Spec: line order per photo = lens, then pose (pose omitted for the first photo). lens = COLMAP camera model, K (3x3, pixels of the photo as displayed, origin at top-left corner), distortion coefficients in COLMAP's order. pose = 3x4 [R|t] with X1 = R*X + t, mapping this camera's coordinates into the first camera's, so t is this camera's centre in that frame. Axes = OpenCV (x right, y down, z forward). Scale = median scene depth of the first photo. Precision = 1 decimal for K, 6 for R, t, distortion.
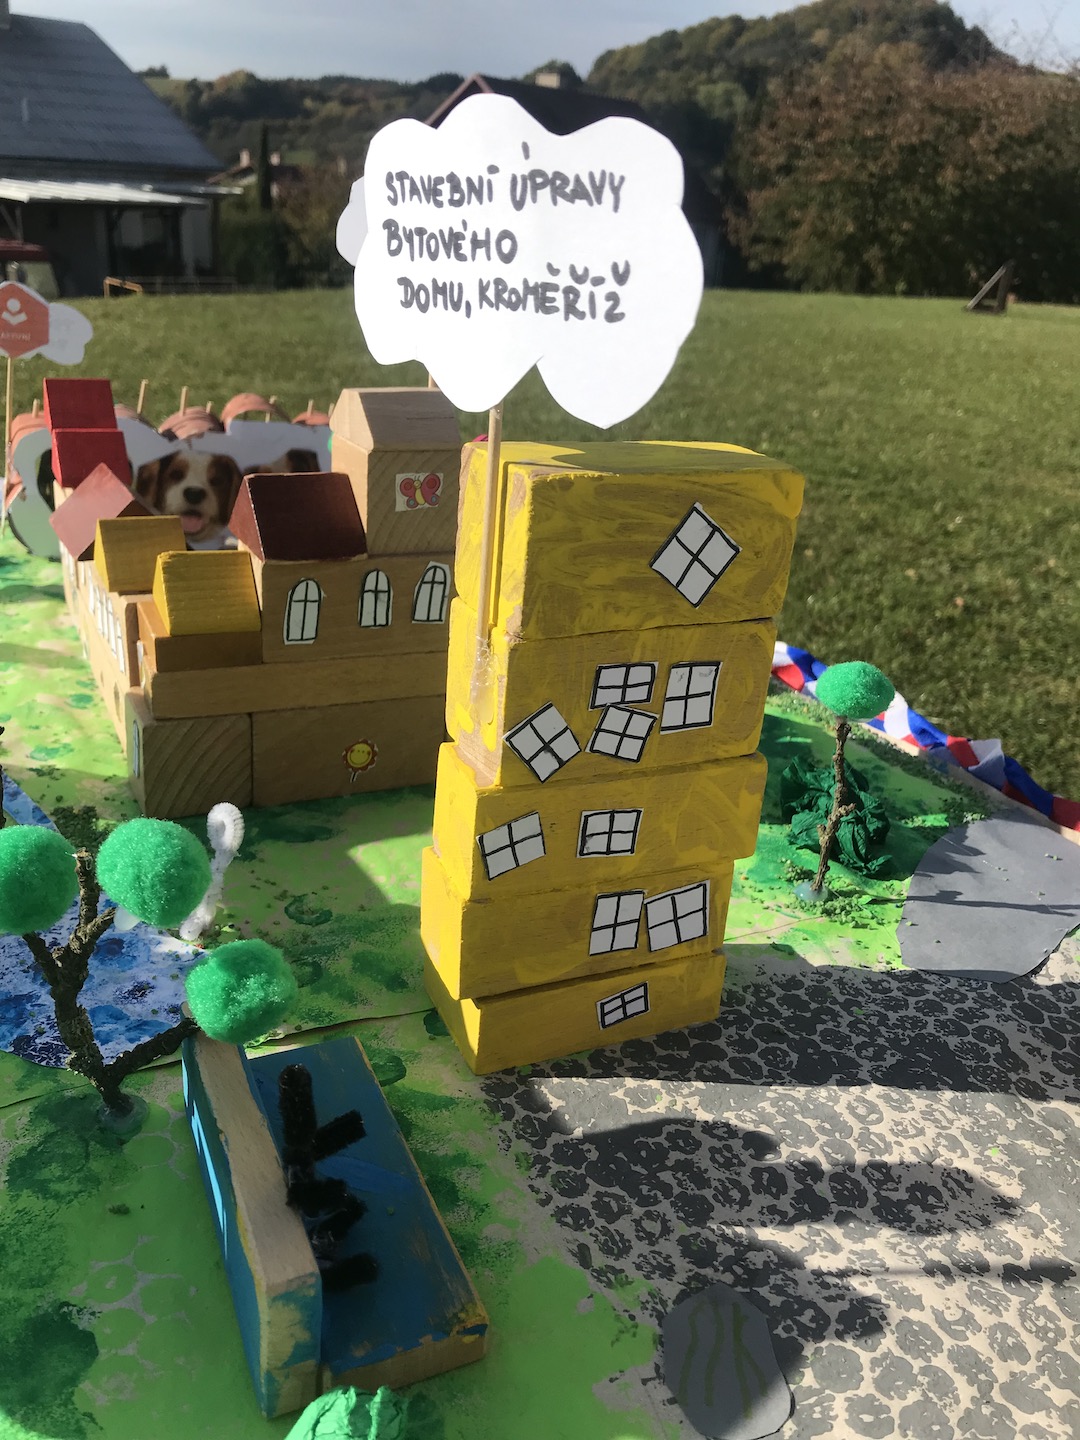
lens RADIAL K [[1191.7, 0, 538.9], [0, 1191.7, 717.2], [0, 0, 1]] dist [0.010548, -0.009908]
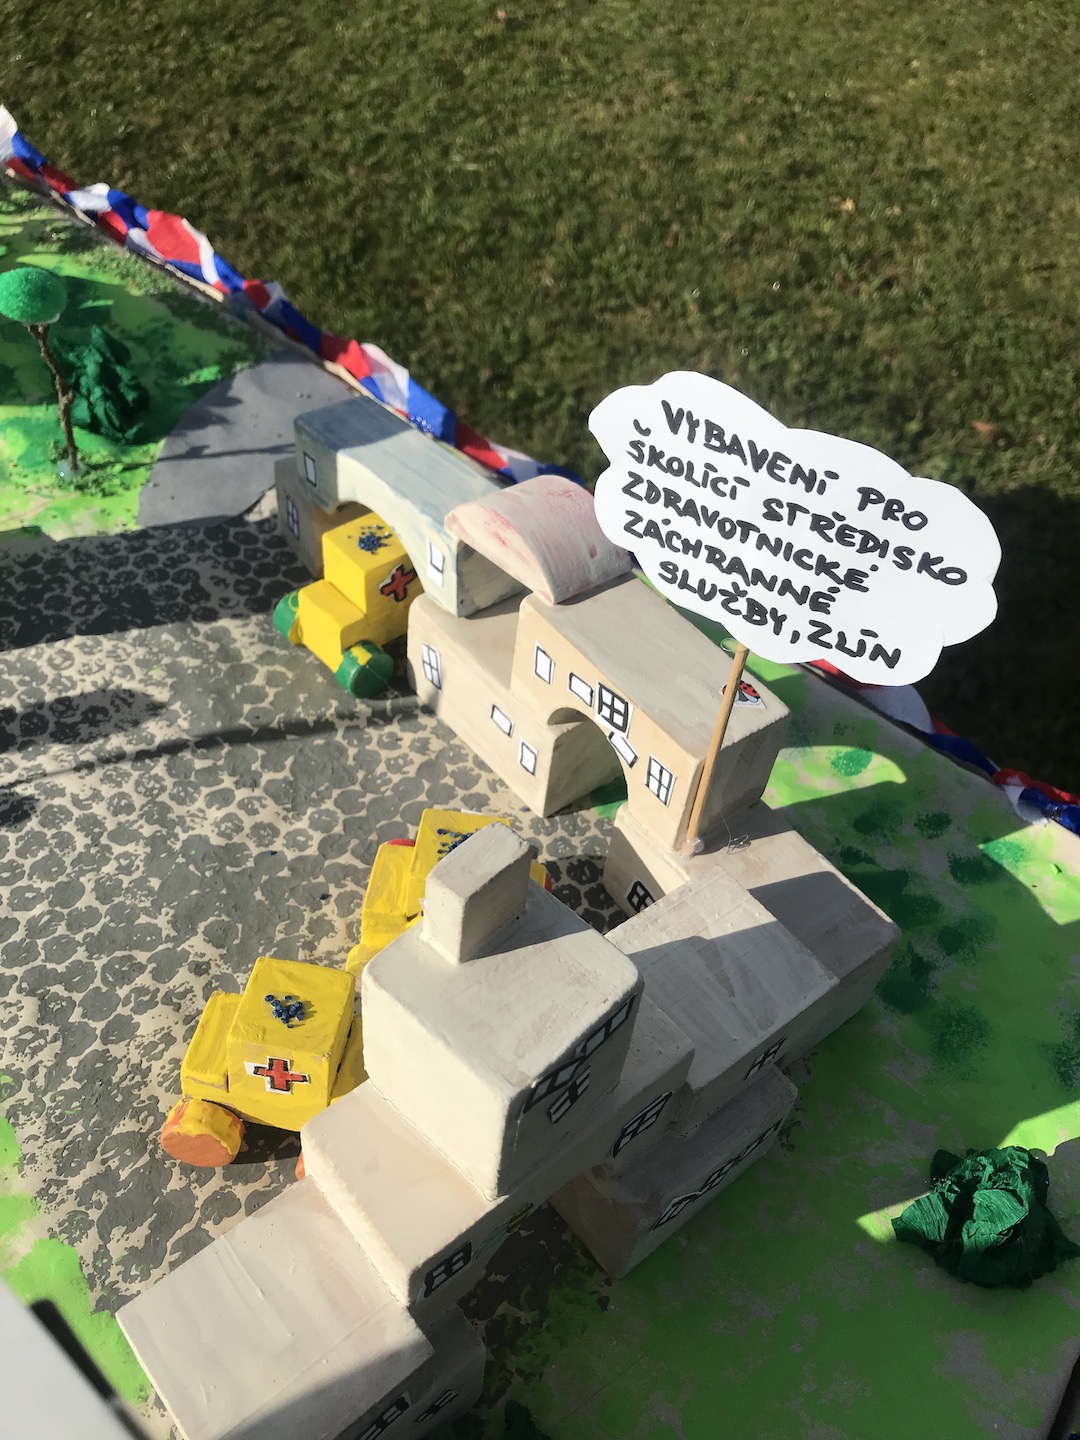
lens RADIAL K [[1191.7, 0, 529.2], [0, 1191.7, 726.0], [0, 0, 1]] dist [0.010548, -0.009908]
pose [[0.949141, -0.217739, 0.227422, 0.050741], [0.098511, 0.891424, 0.442334, -0.015201], [-0.299043, -0.397434, 0.867536, -0.036037]]
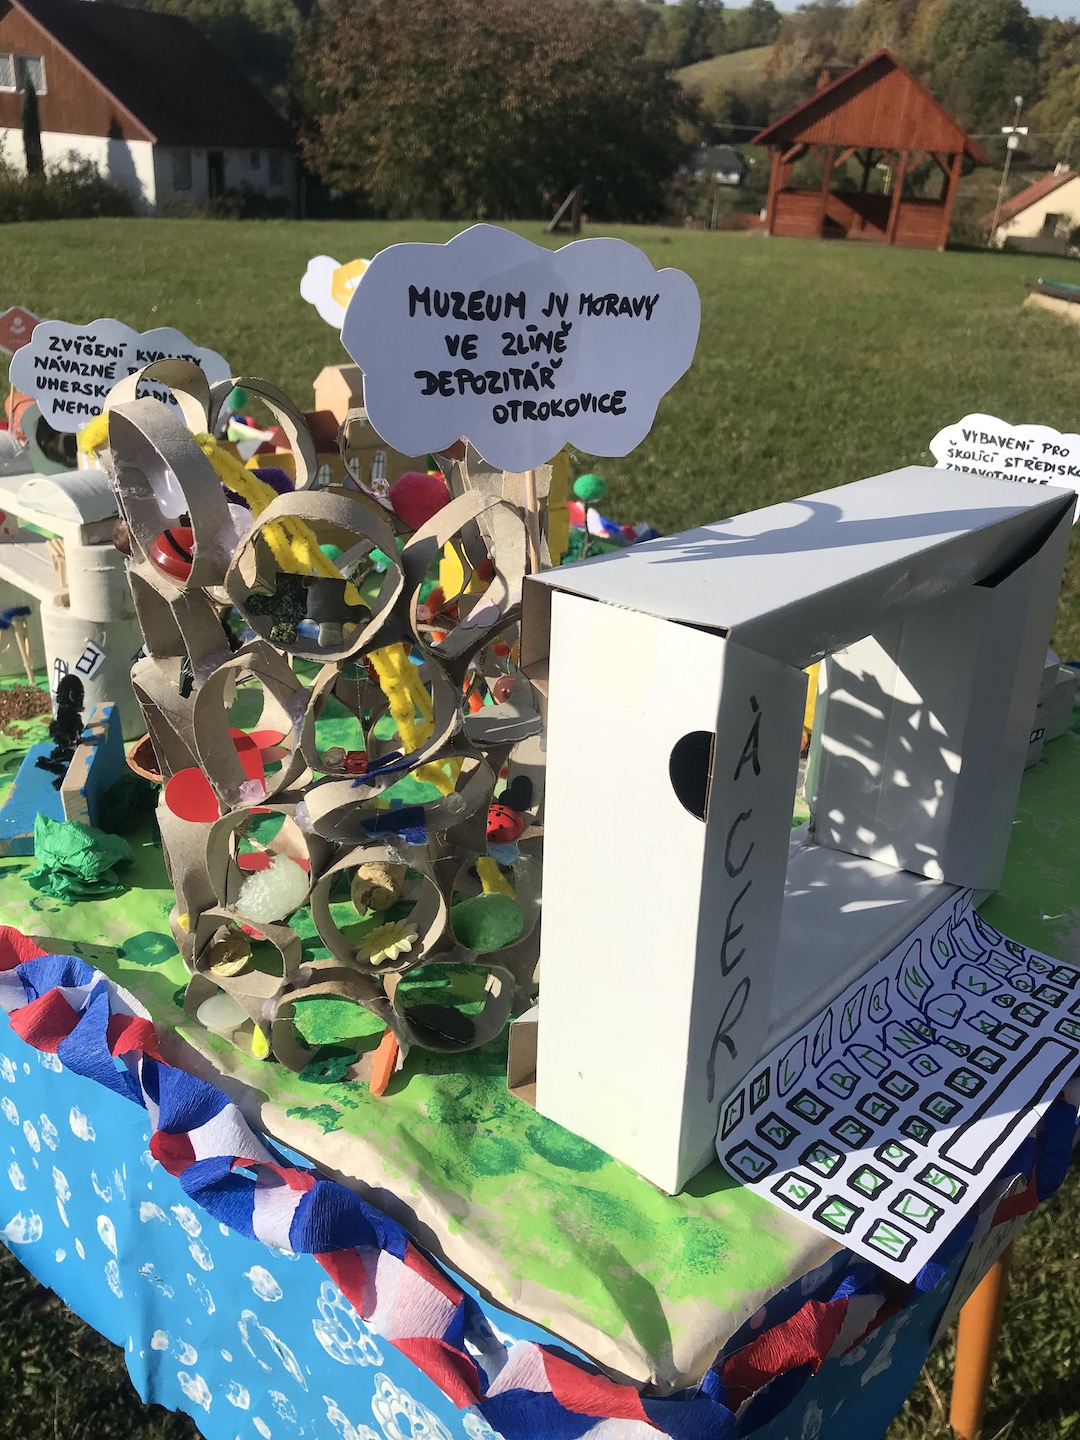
lens RADIAL K [[1191.7, 0, 543.3], [0, 1191.7, 724.0], [0, 0, 1]] dist [0.010548, -0.009908]
pose [[0.946309, -0.151670, 0.285473, -0.075587], [0.134406, 0.987752, 0.079247, 0.032527], [-0.293996, -0.036623, 0.955105, -0.164086]]
